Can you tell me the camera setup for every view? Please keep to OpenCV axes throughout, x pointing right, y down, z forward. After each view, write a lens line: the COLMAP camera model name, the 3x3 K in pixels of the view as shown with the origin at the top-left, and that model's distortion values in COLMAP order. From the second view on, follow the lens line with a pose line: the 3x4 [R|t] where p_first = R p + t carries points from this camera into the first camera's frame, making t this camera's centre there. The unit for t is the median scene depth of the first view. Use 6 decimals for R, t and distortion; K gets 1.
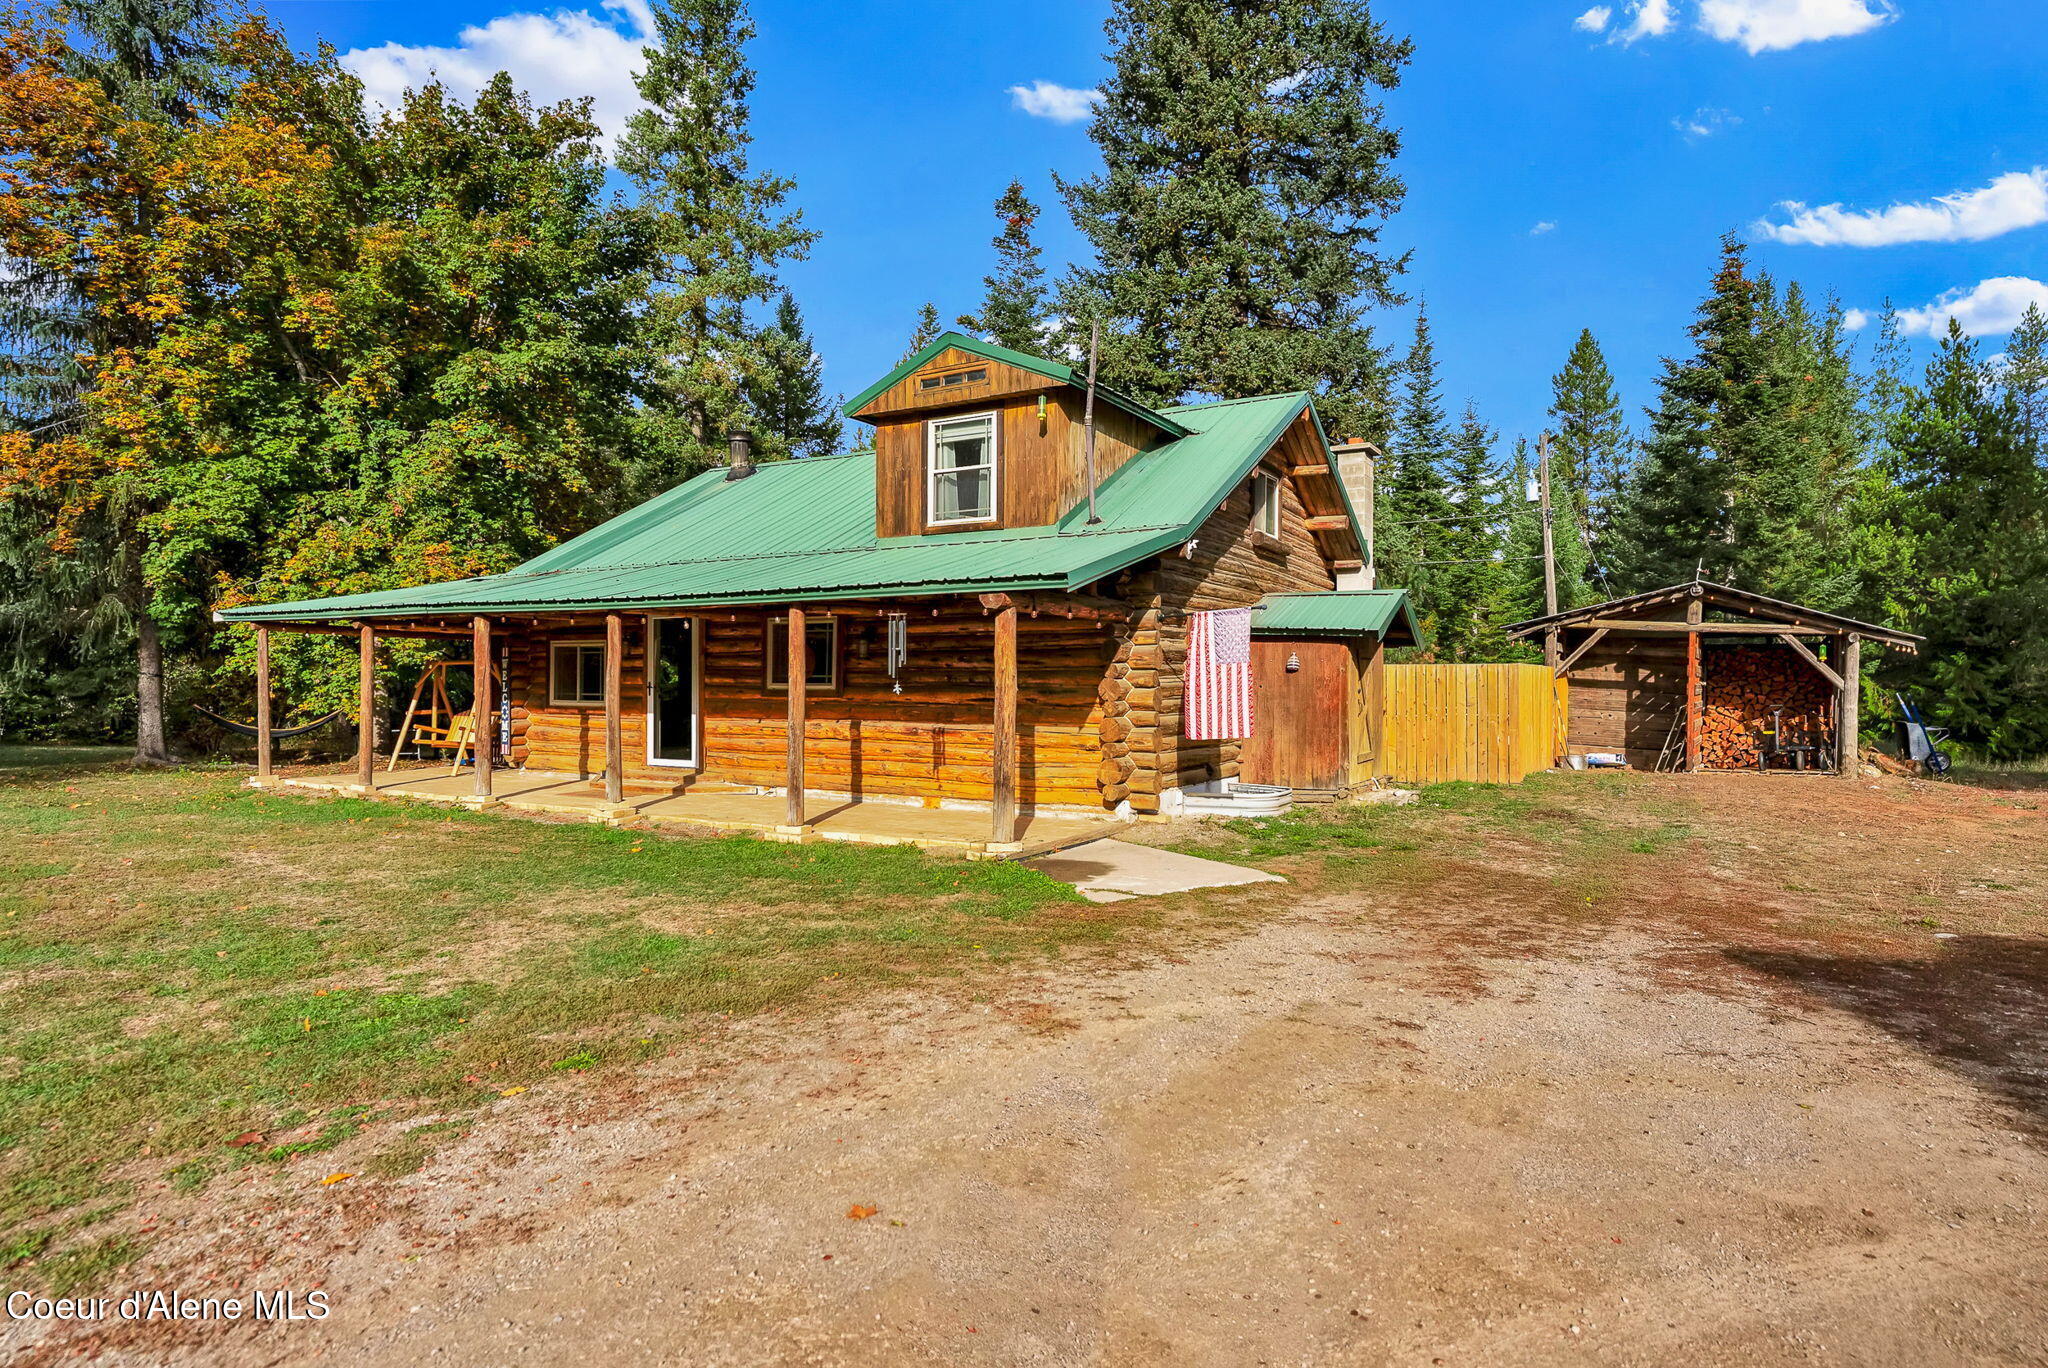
lens RADIAL K [[1098.1, 0, 1025.1], [0, 1098.1, 691.5], [0, 0, 1]] dist [-0.000735, 0.001468]
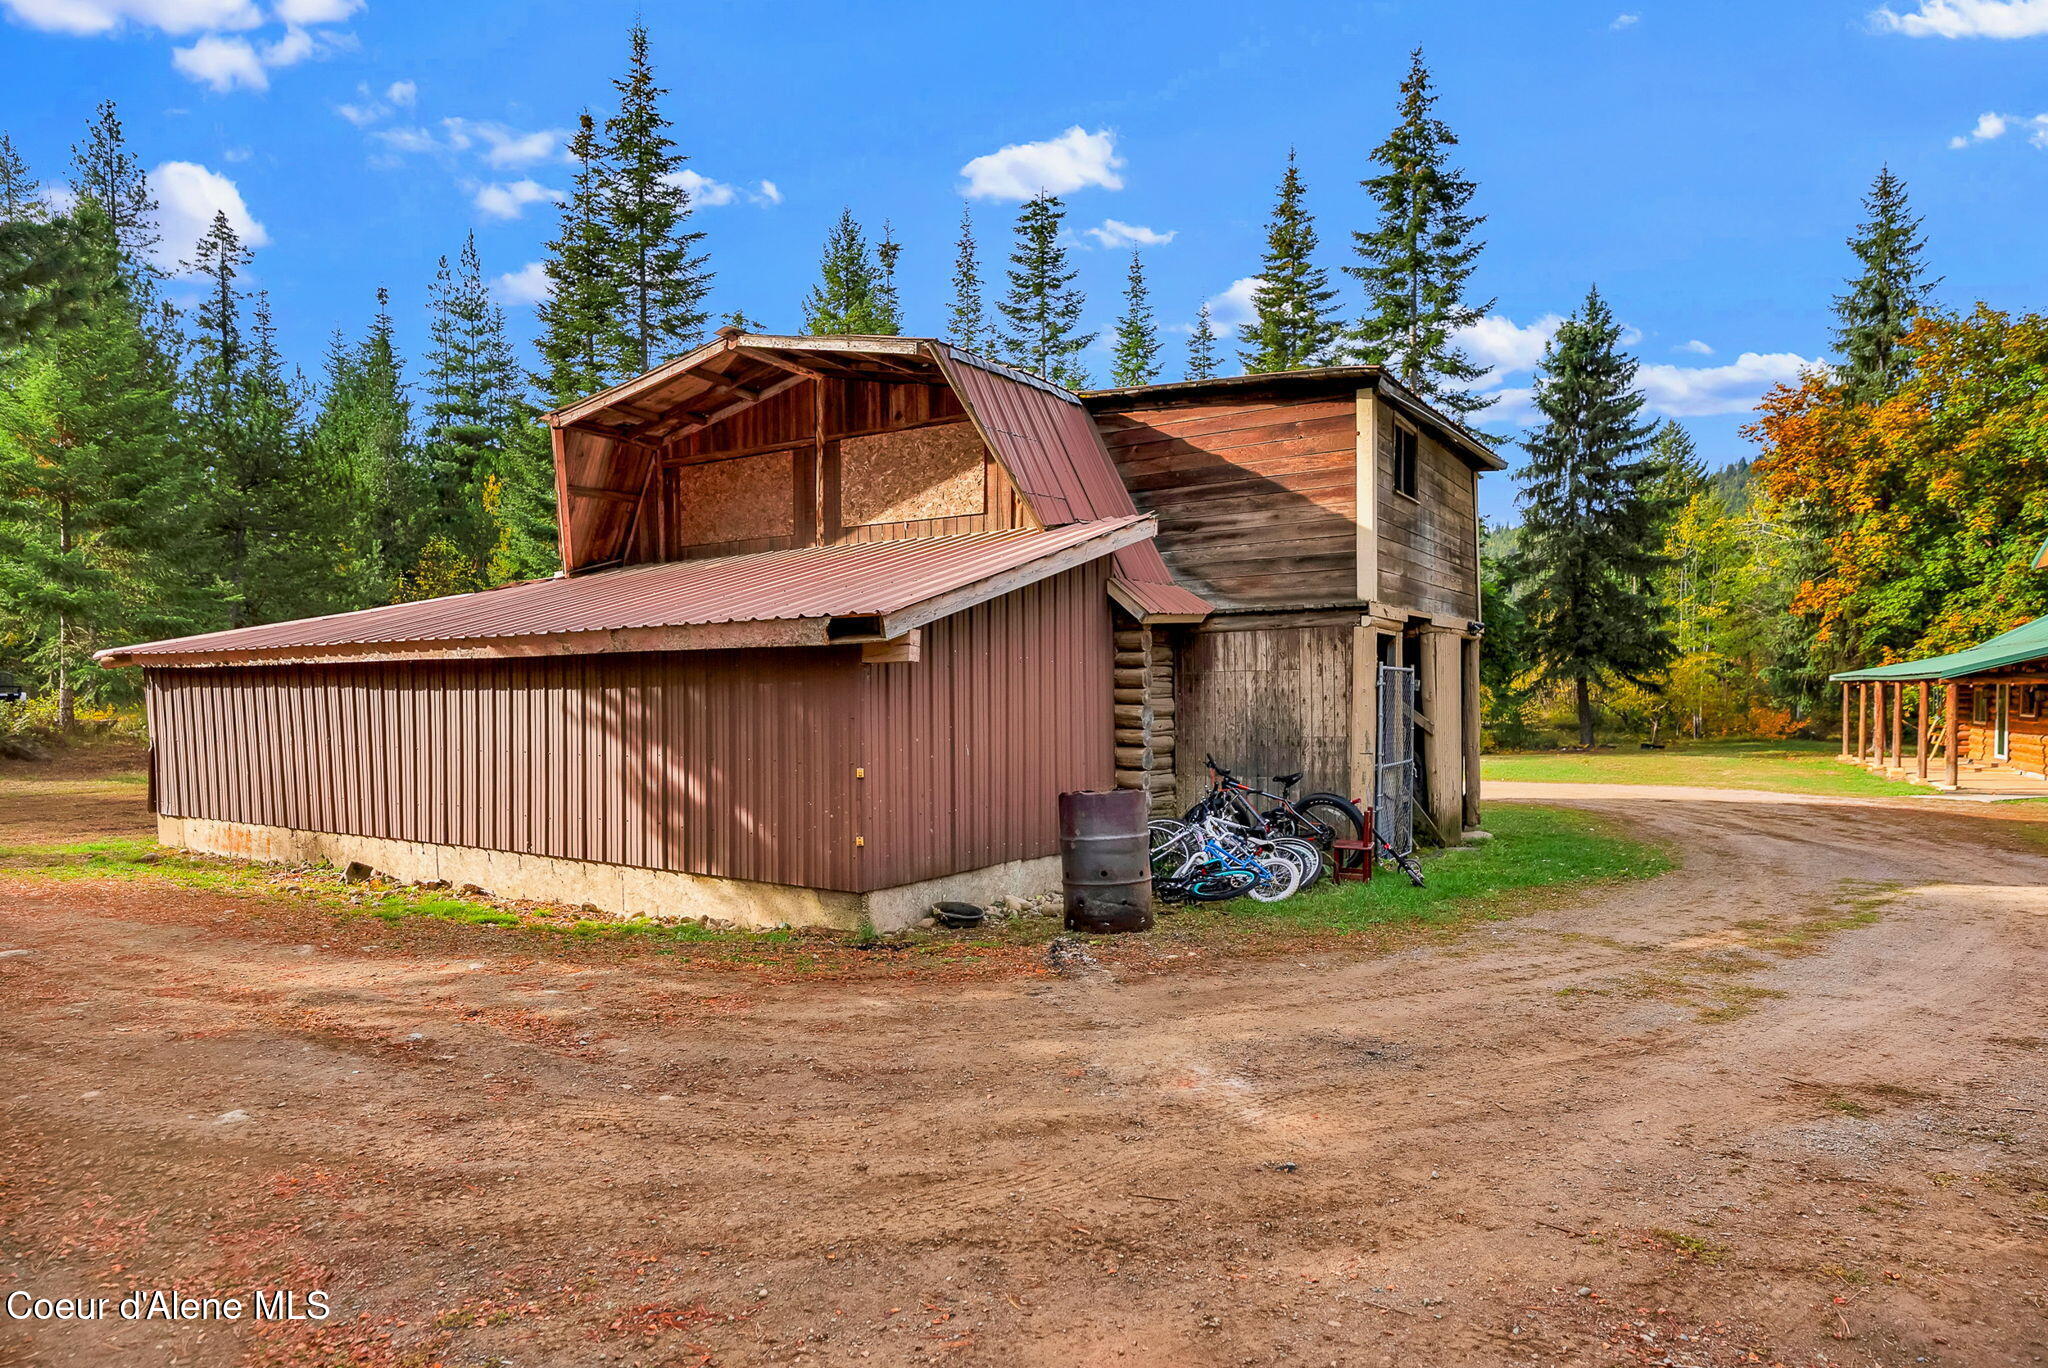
lens RADIAL K [[1132.3, 0, 1024.0], [0, 1132.3, 684.0], [0, 0, 1]] dist [0.000405, -0.001198]
pose [[0.046020, -0.014204, -0.998840, 1.258580], [-0.002448, 0.999894, -0.014332, -0.018564], [0.998938, 0.003105, 0.045981, -0.607804]]
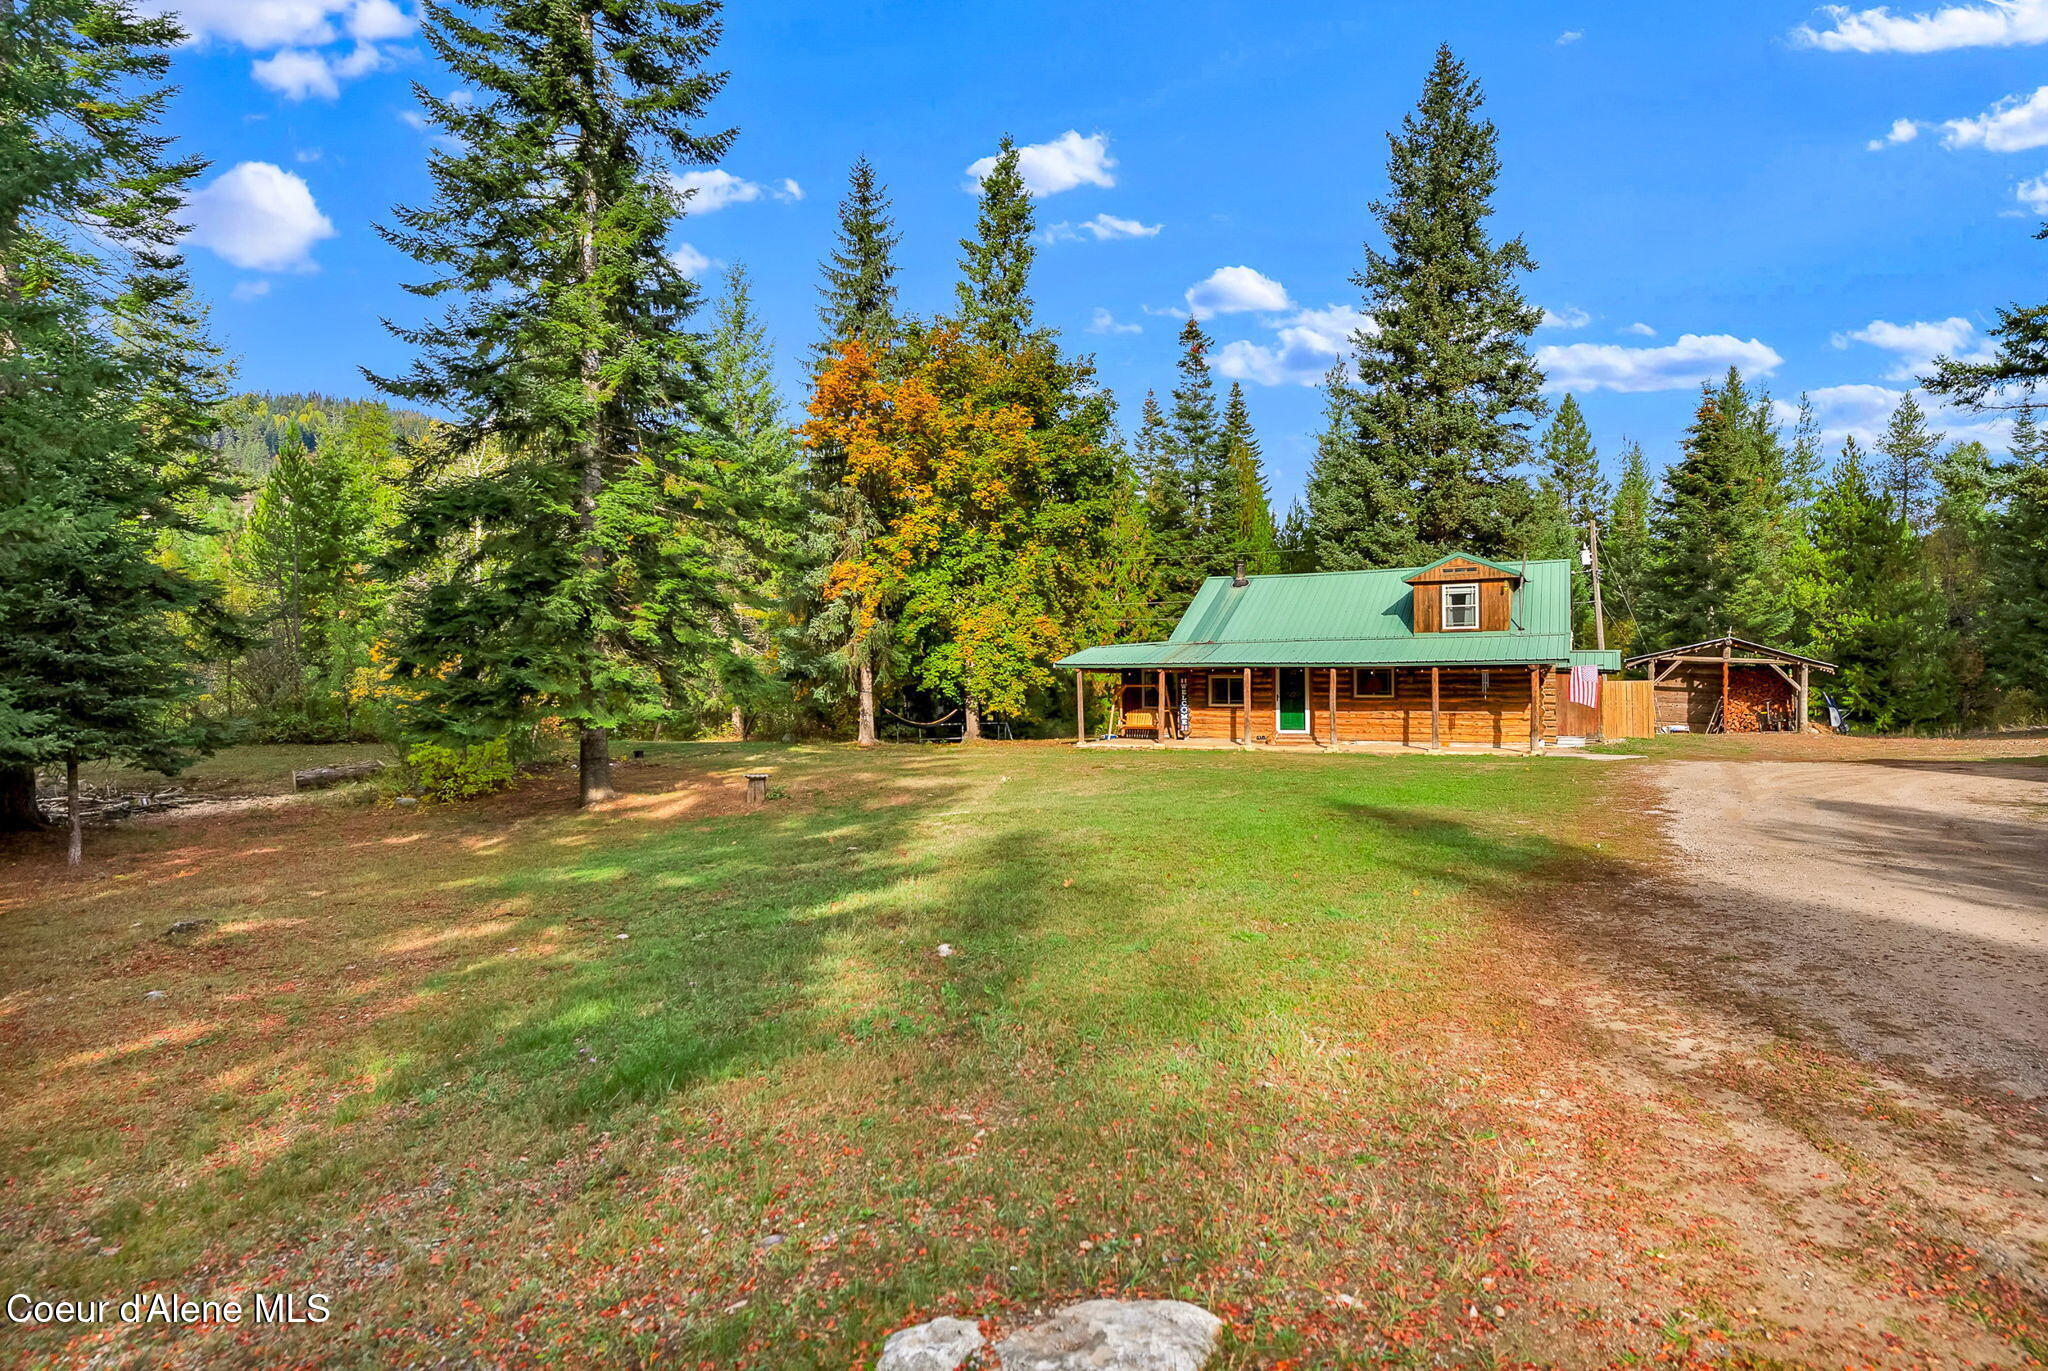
lens RADIAL K [[1132.3, 0, 1024.0], [0, 1132.3, 685.5], [0, 0, 1]] dist [0.000405, -0.001198]
pose [[0.997733, -0.010846, 0.066415, -0.854437], [0.011216, 0.999924, -0.005197, -0.018050], [-0.066354, 0.005930, 0.997779, -1.028075]]
